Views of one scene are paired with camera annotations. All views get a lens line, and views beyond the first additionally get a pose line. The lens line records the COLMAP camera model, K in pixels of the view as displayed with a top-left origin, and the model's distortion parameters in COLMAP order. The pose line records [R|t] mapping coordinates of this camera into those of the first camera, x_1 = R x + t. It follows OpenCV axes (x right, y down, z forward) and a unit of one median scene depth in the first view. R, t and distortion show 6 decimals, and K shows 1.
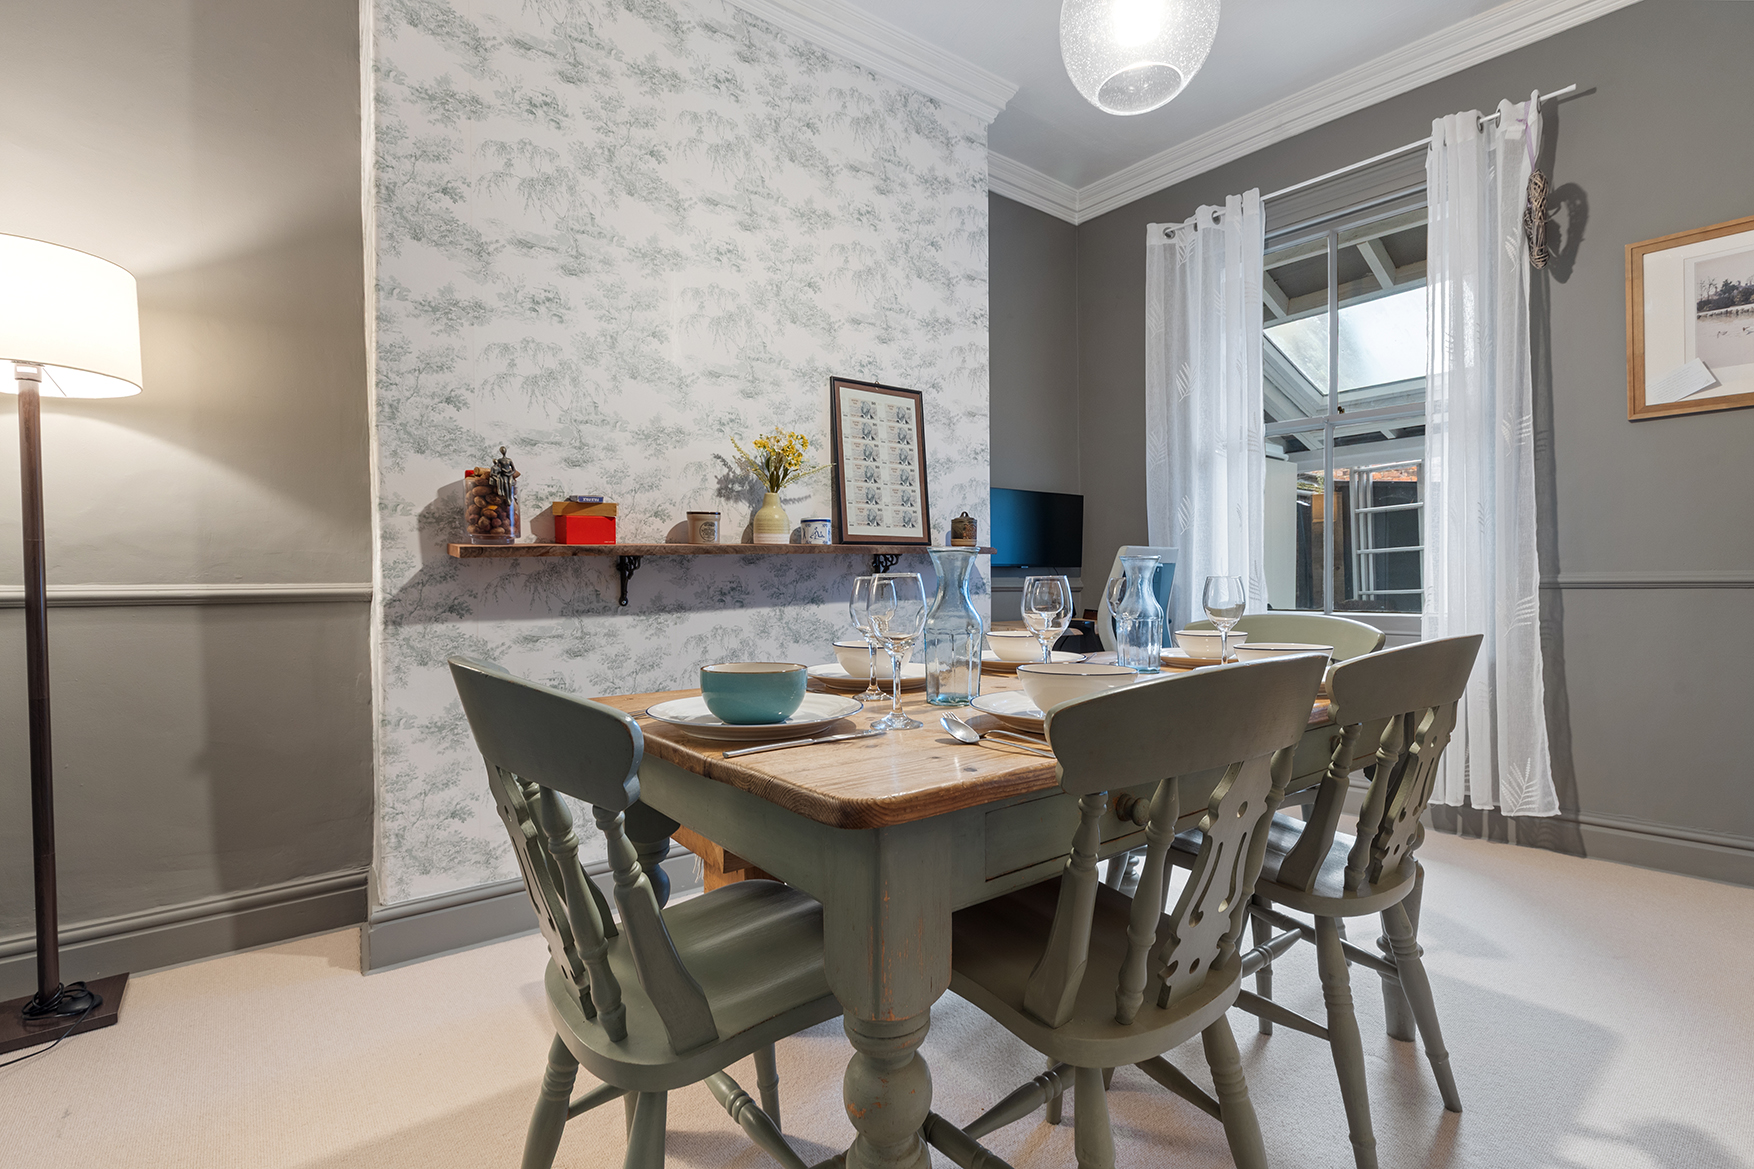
lens RADIAL K [[782.5, 0, 882.8], [0, 782.5, 584.3], [0, 0, 1]] dist [0.002851, -0.001175]
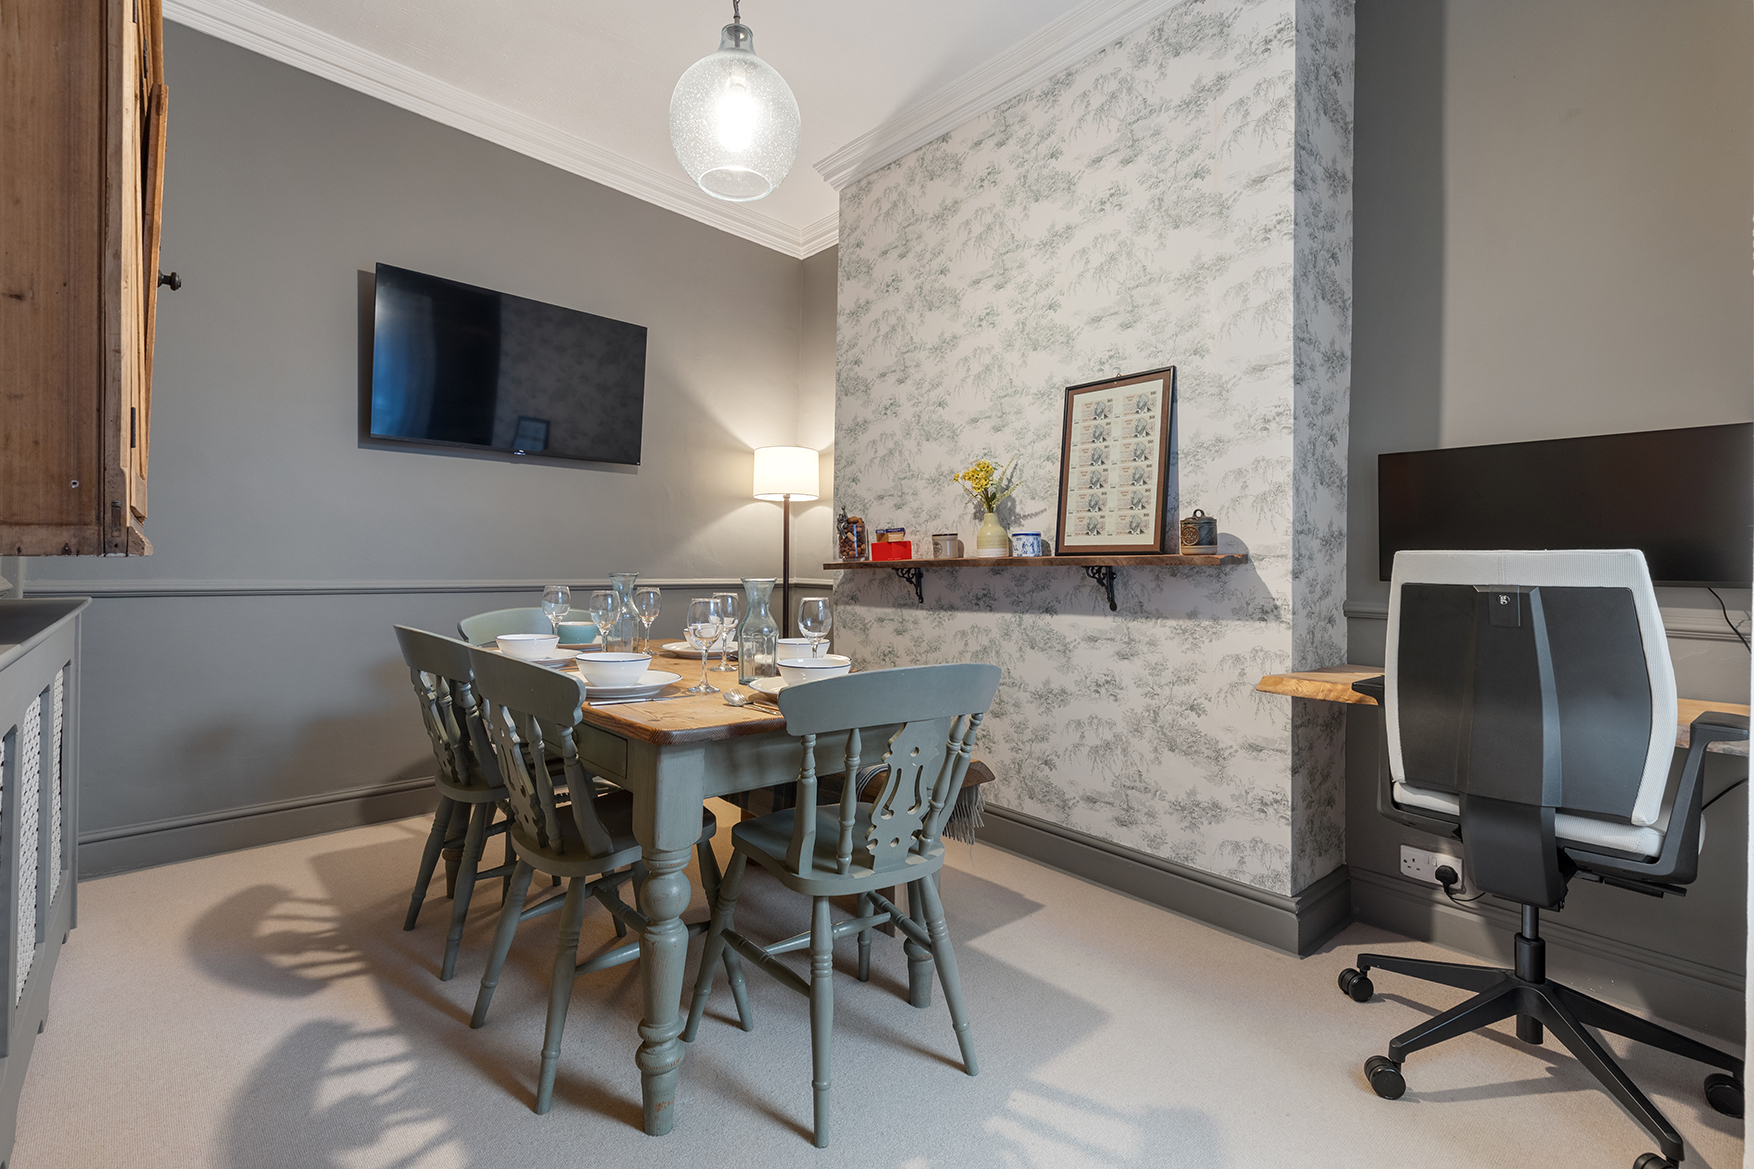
lens RADIAL K [[807.2, 0, 883.3], [0, 807.2, 557.5], [0, 0, 1]] dist [0.000345, -0.000382]
pose [[0.074670, -0.004189, -0.997200, 0.965203], [-0.022790, 0.999723, -0.005906, -0.038191], [0.996948, 0.023167, 0.074554, 0.711480]]
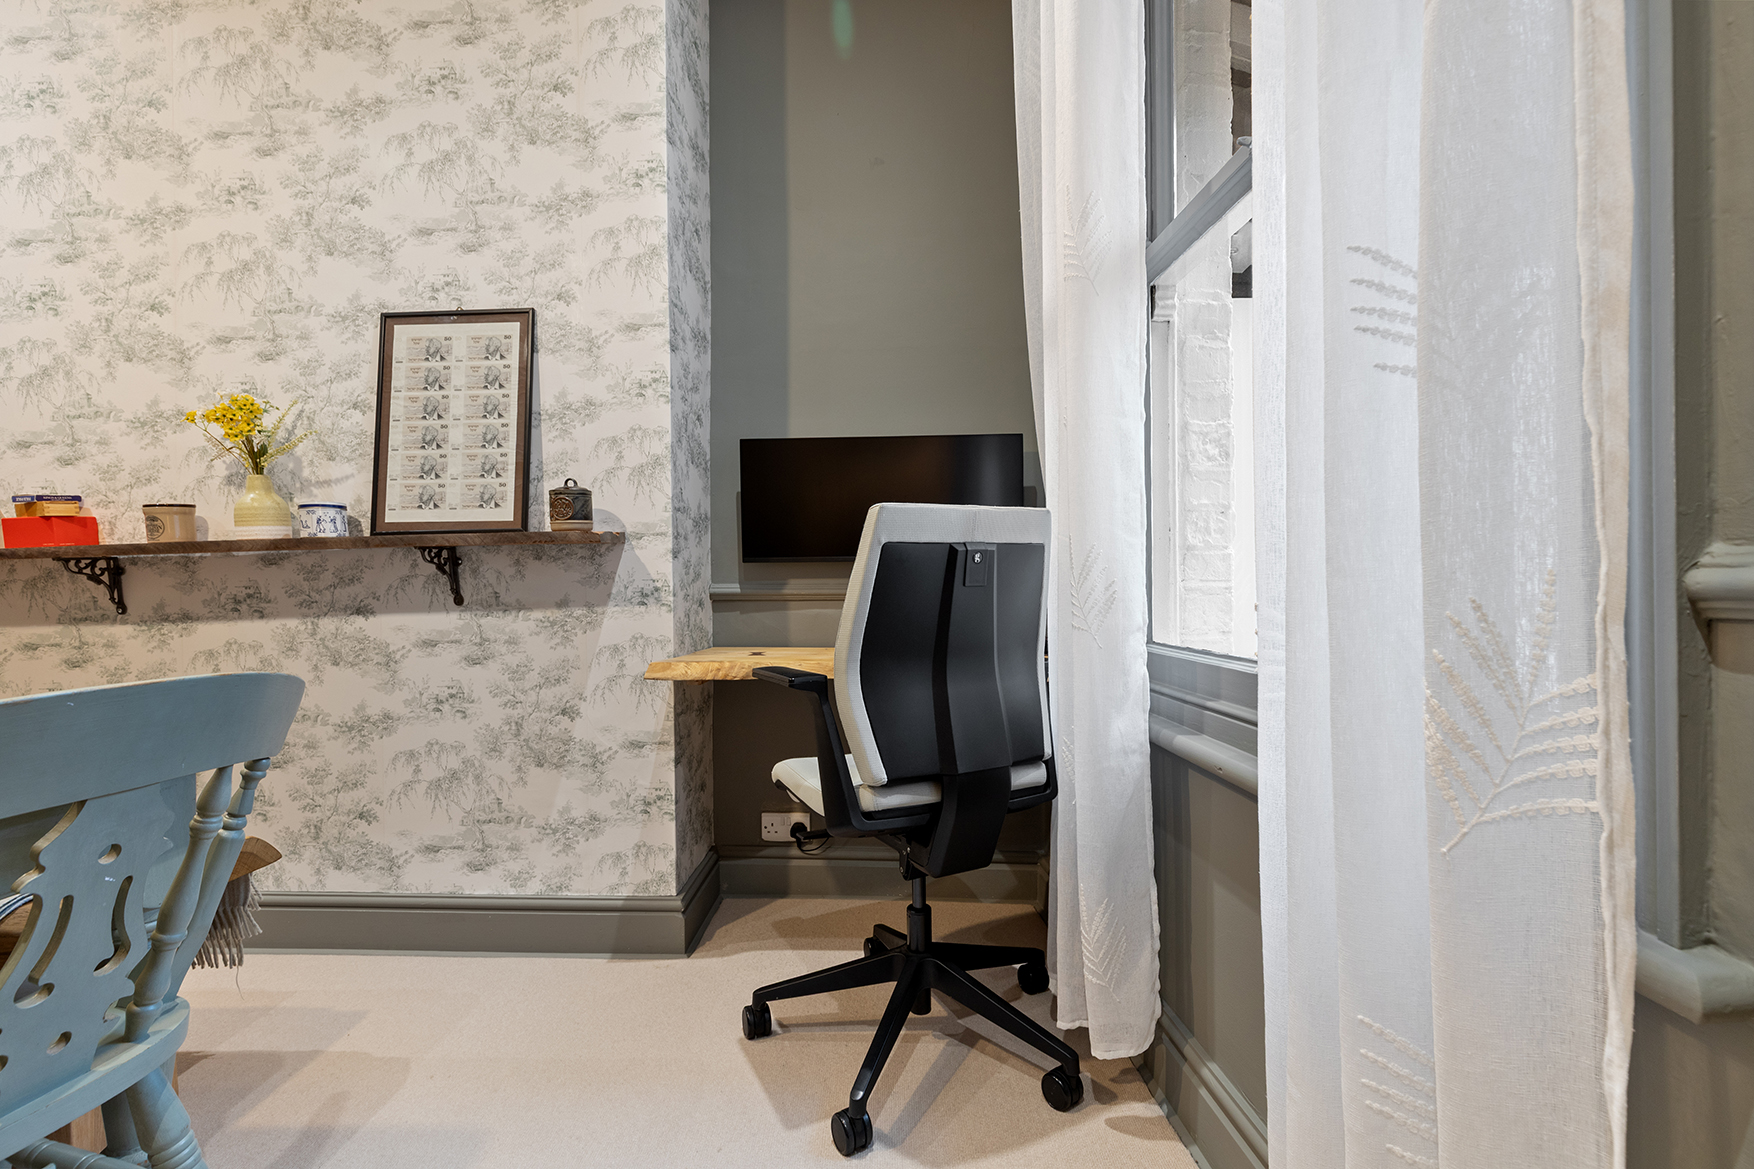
lens RADIAL K [[782.5, 0, 882.8], [0, 782.5, 584.3], [0, 0, 1]] dist [0.002851, -0.001175]
pose [[0.778175, -0.003172, -0.628040, 0.798627], [0.001452, 0.999994, -0.003251, -0.002332], [0.628046, 0.001618, 0.778175, 0.733682]]
